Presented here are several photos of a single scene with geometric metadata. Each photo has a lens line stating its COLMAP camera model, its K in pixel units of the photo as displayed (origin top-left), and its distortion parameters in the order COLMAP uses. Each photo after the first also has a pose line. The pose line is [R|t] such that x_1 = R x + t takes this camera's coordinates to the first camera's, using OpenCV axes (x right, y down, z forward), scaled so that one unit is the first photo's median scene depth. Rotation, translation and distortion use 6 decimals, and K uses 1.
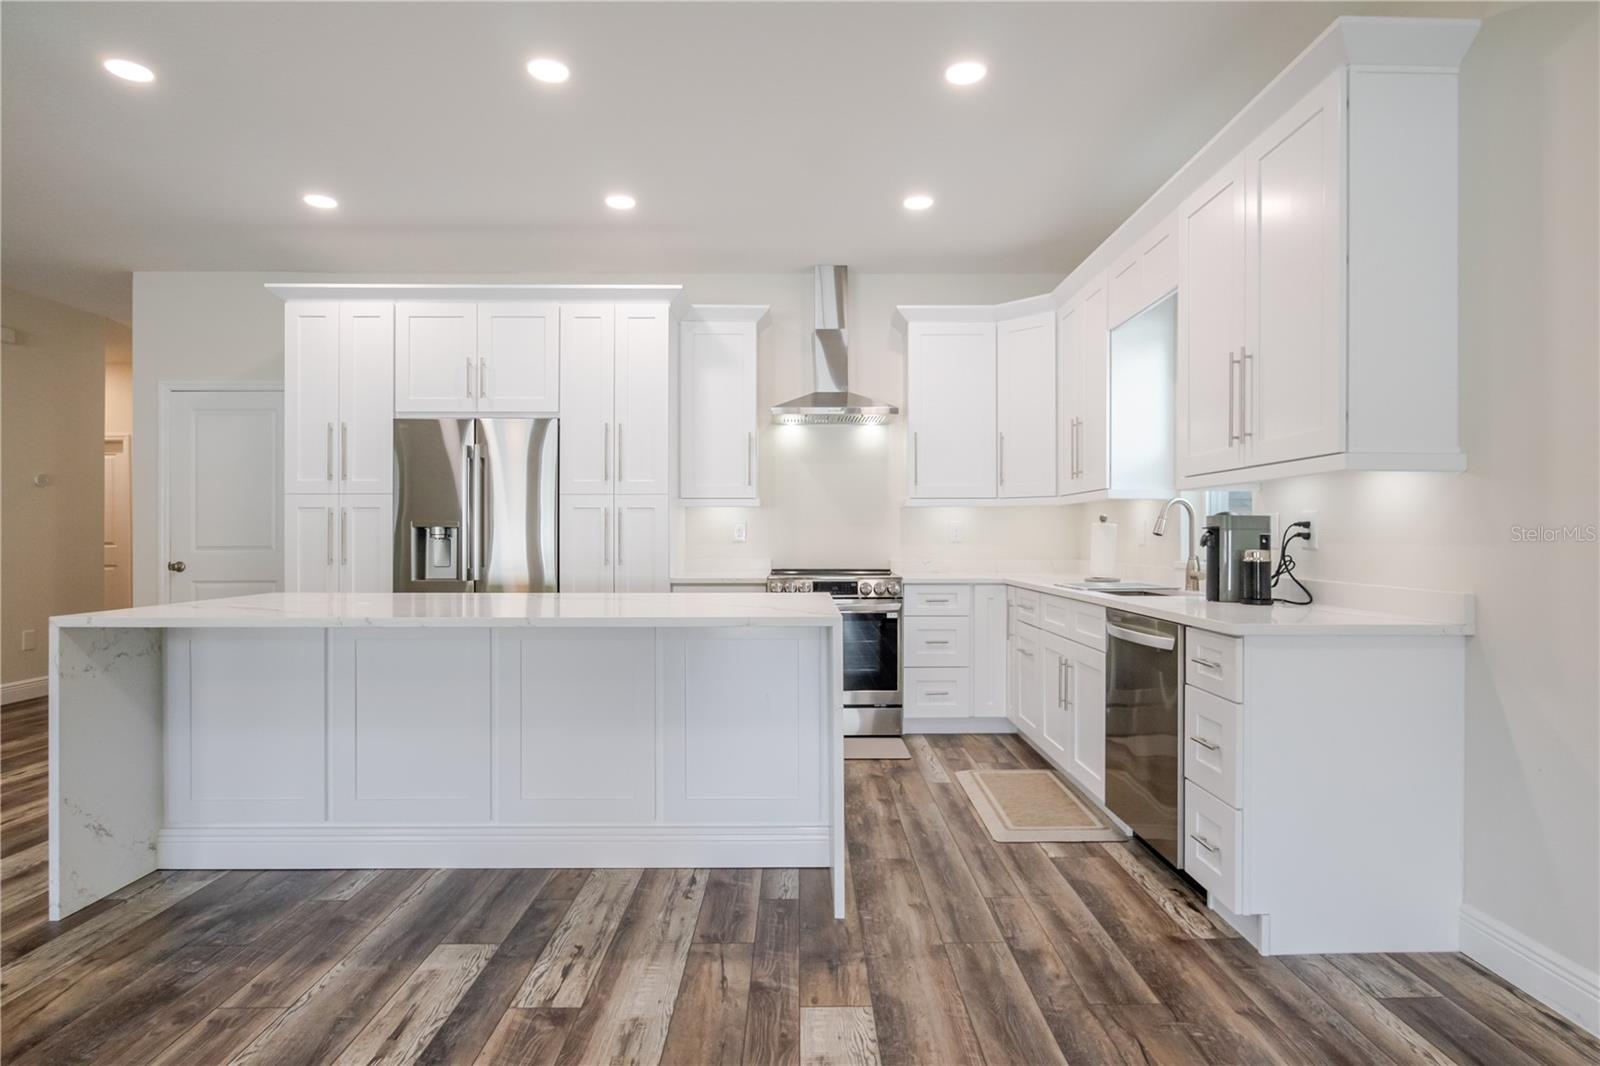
lens RADIAL K [[836.7, 0, 807.8], [0, 836.7, 534.3], [0, 0, 1]] dist [-0.004773, -0.001881]
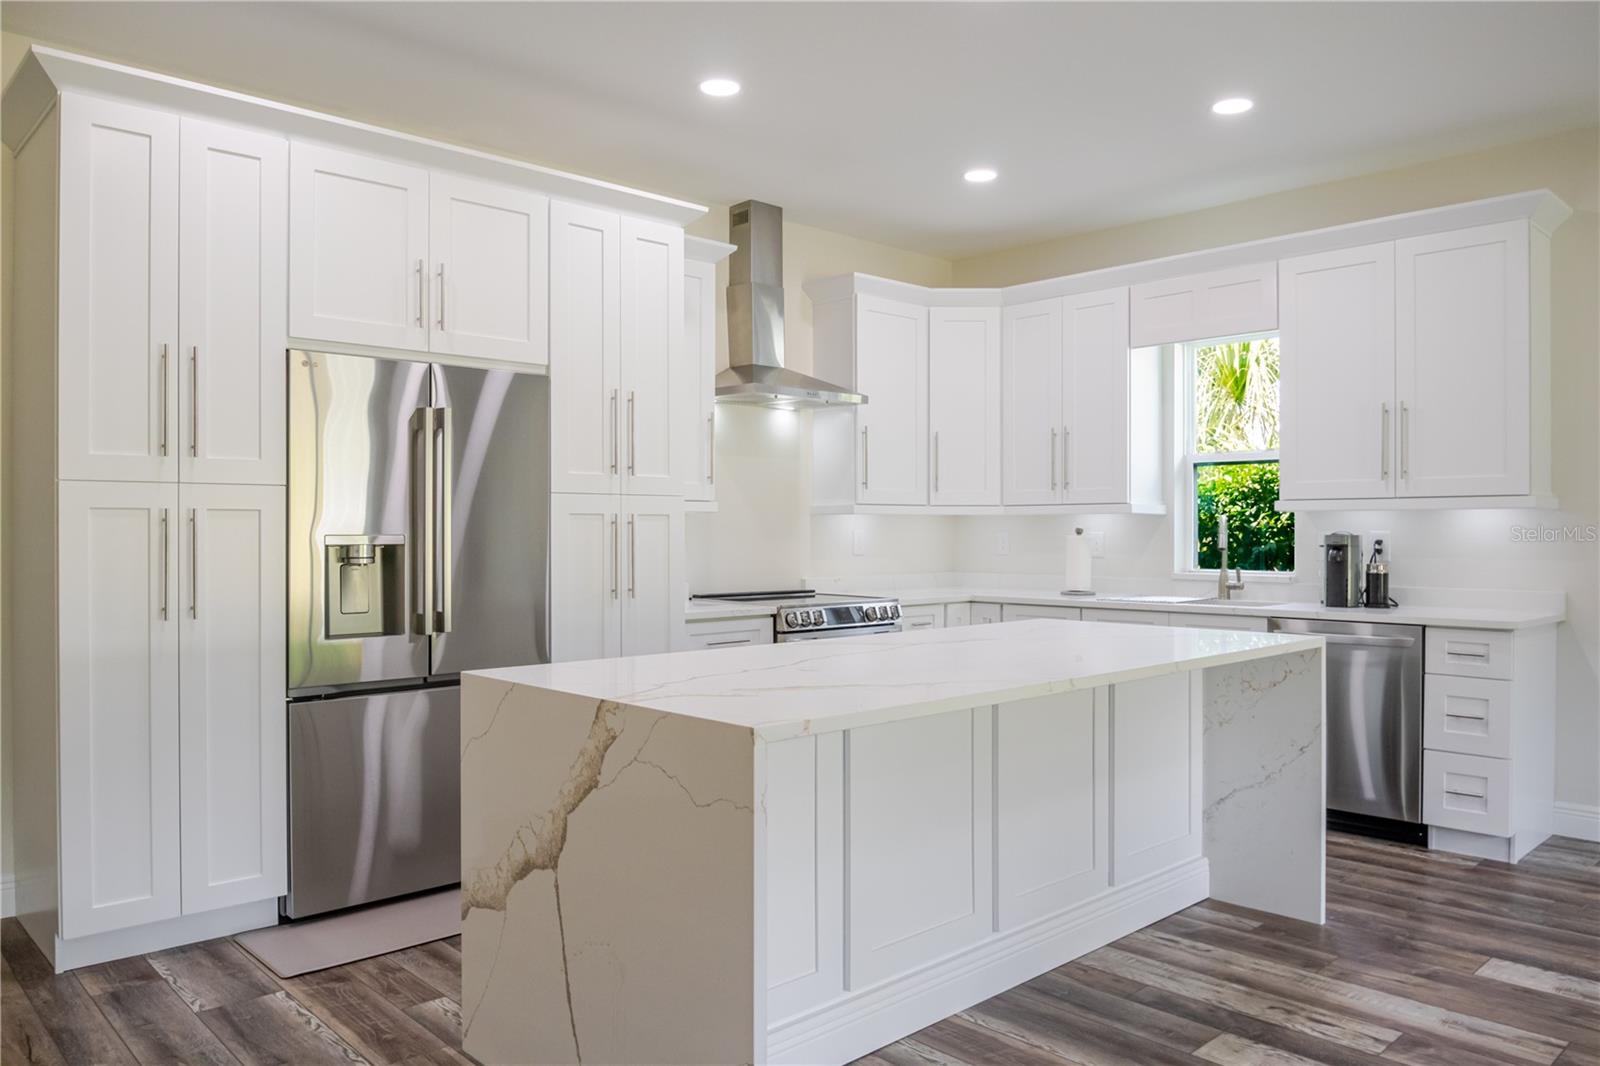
lens RADIAL K [[1148.5, 0, 812.0], [0, 1148.5, 532.1], [0, 0, 1]] dist [-0.026084, -0.009820]
pose [[0.730439, -0.000840, 0.682977, -1.208303], [-0.000696, 0.999998, 0.001973, -0.030488], [-0.682977, -0.001917, 0.730437, 0.339370]]
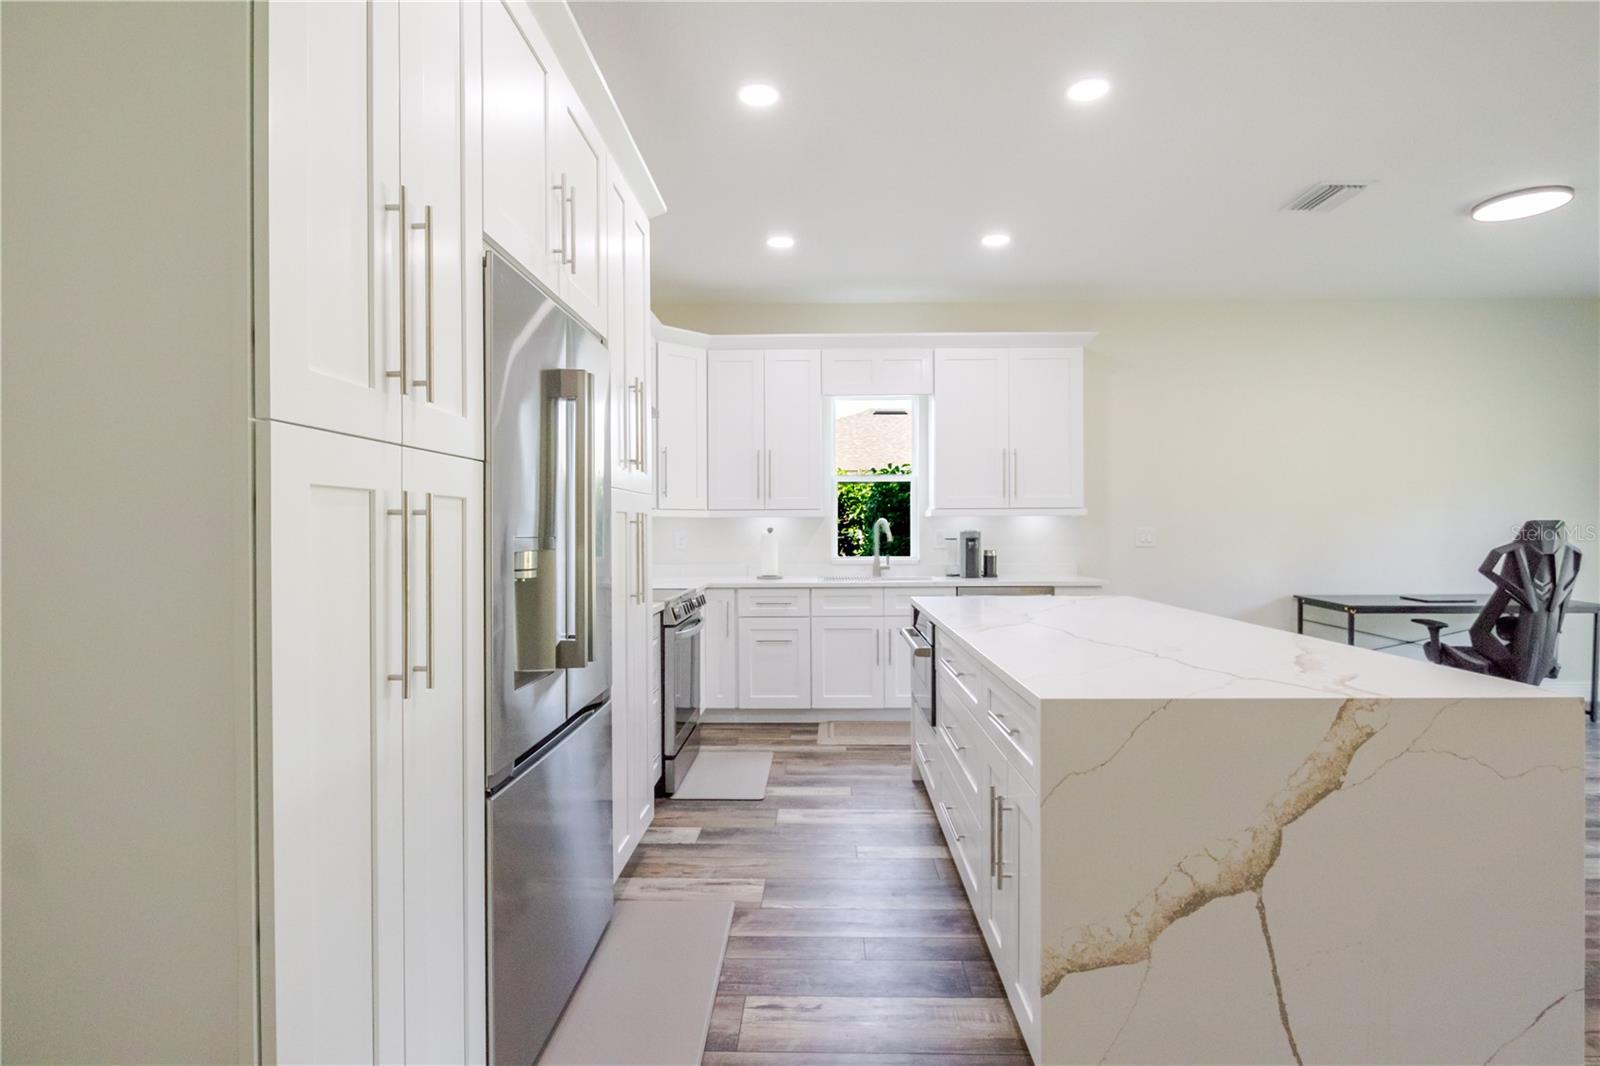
lens RADIAL K [[792.9, 0, 807.4], [0, 792.9, 533.2], [0, 0, 1]] dist [-0.008471, -0.000524]
pose [[0.032075, -0.004538, 0.999475, -1.322445], [0.003044, 0.999985, 0.004443, -0.029533], [-0.999481, 0.002900, 0.032088, 1.358748]]
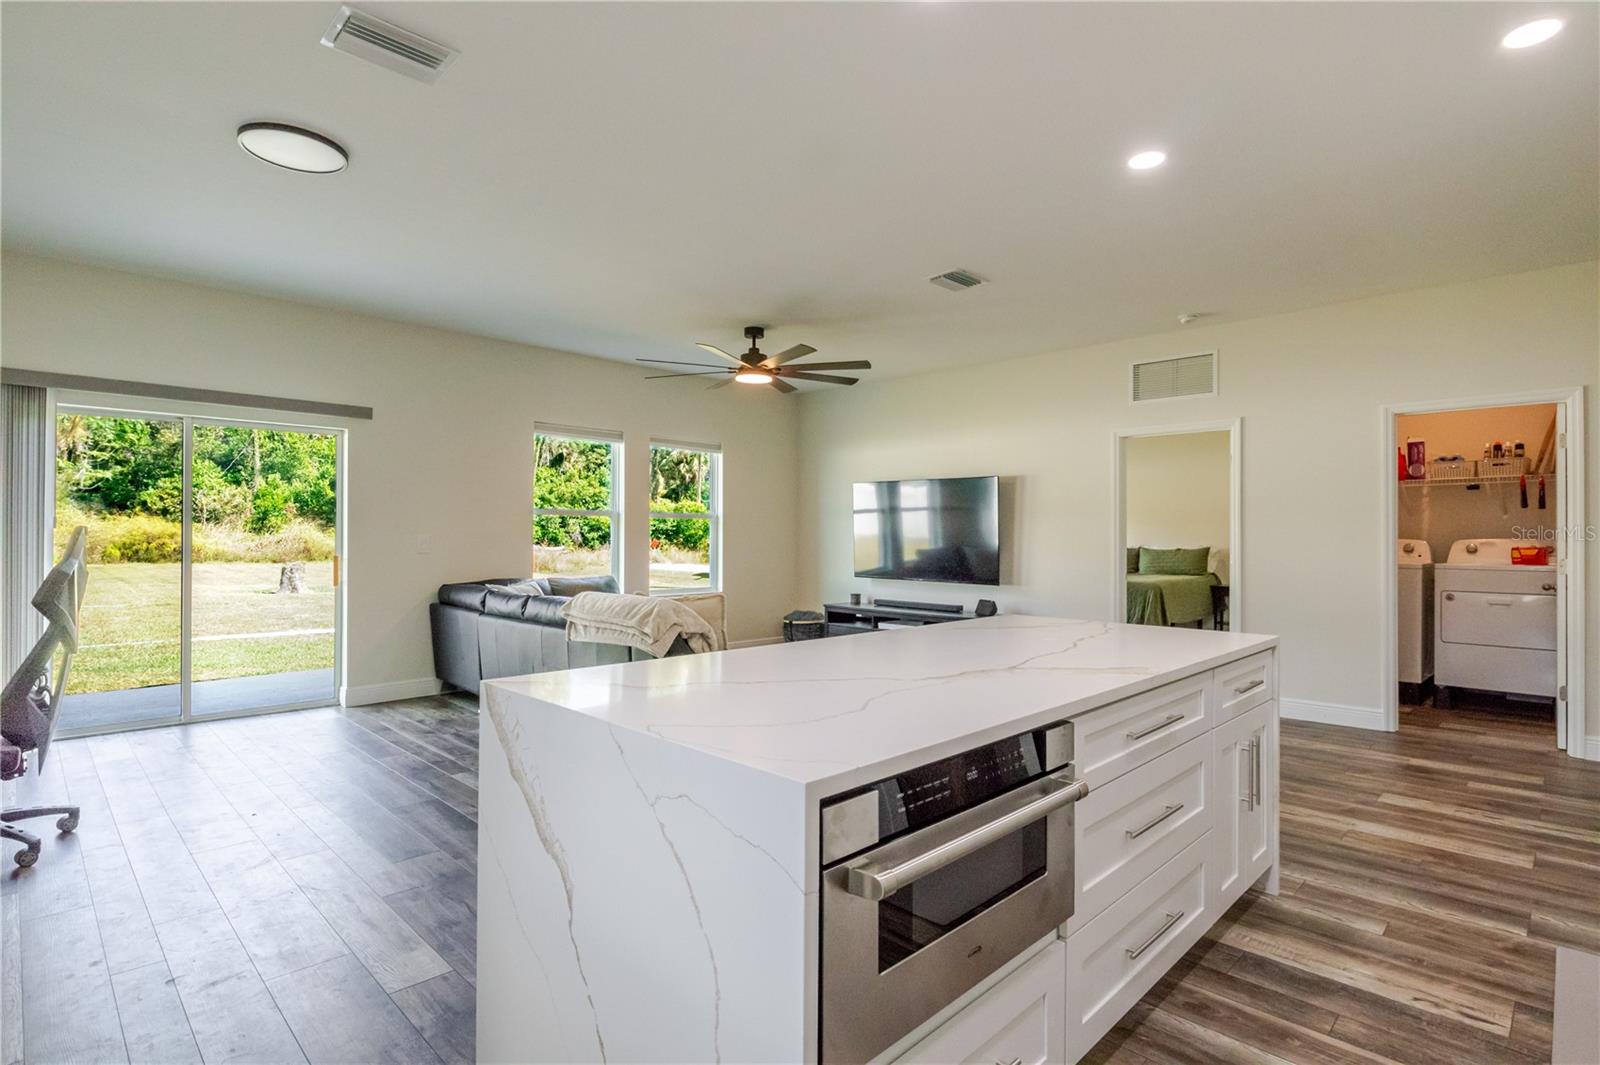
lens RADIAL K [[792.9, 0, 808.7], [0, 792.9, 531.8], [0, 0, 1]] dist [-0.008471, -0.000524]
pose [[-0.710115, -0.008343, -0.704036, 0.294471], [-0.004056, 0.999962, -0.007760, -0.029550], [0.704074, -0.002655, -0.710122, 1.494730]]
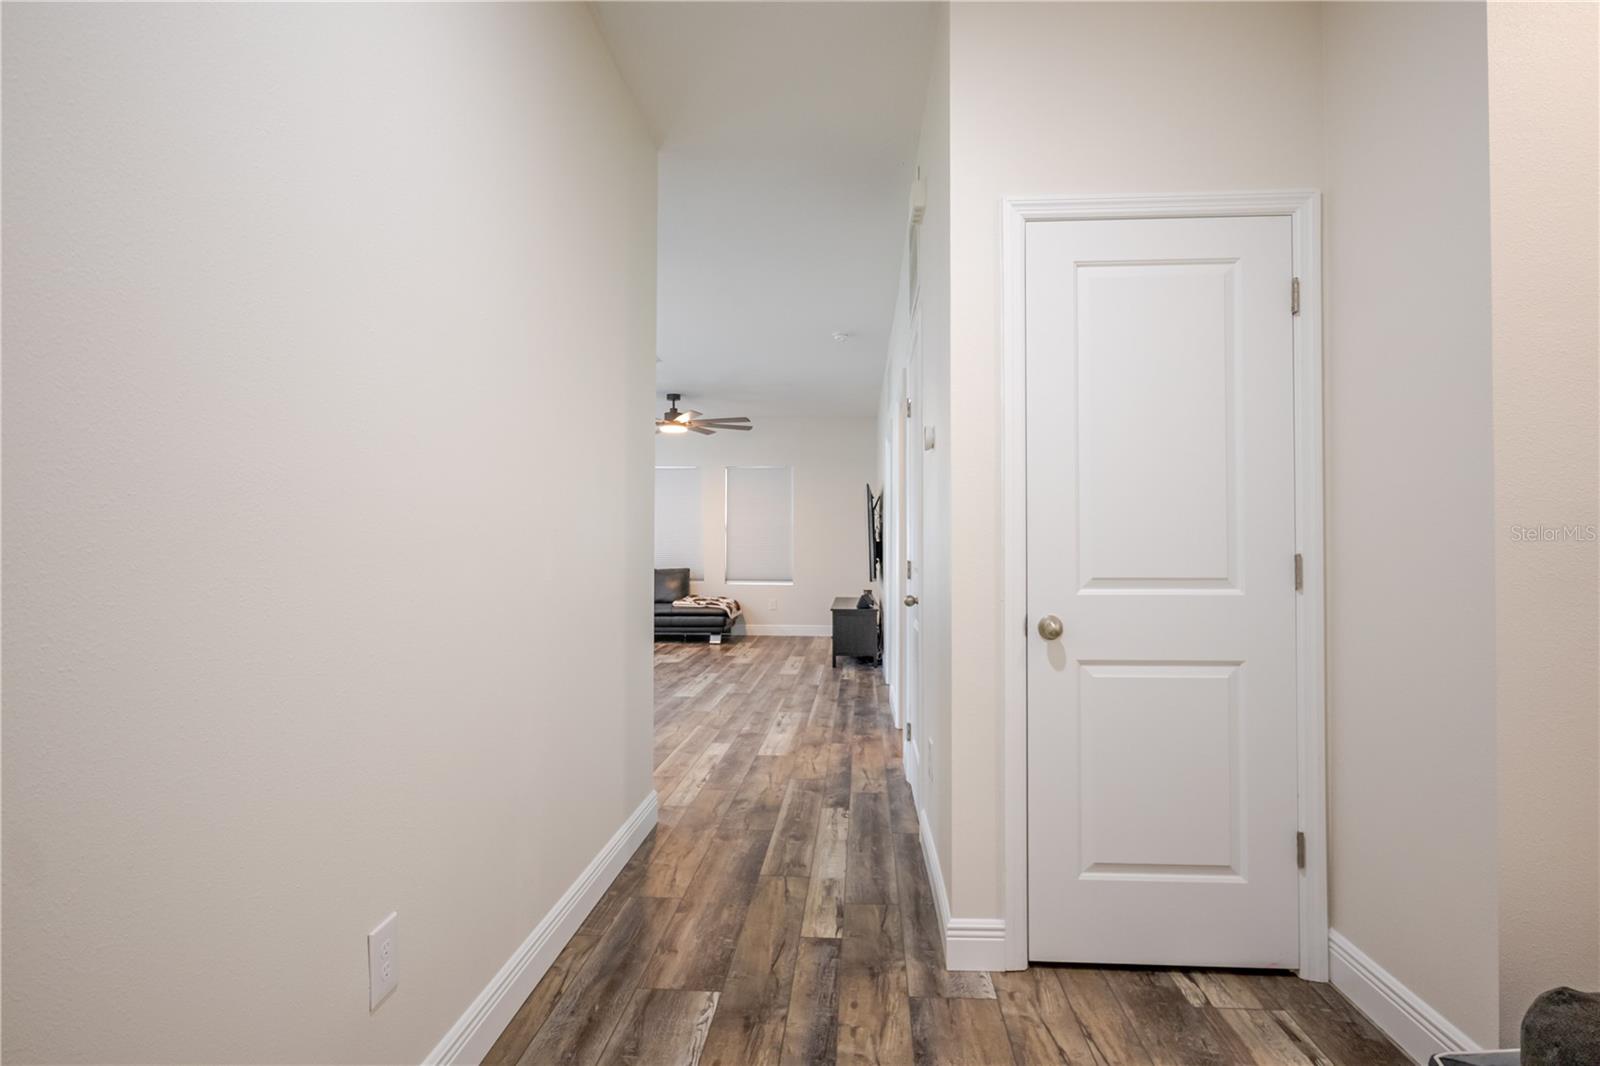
lens RADIAL K [[836.7, 0, 812.4], [0, 836.7, 533.6], [0, 0, 1]] dist [-0.004773, -0.001881]
pose [[-0.997823, -0.004442, 0.065803, -1.786442], [-0.005619, 0.999827, -0.017725, -0.002804], [-0.065713, -0.018056, -0.997675, 3.015404]]
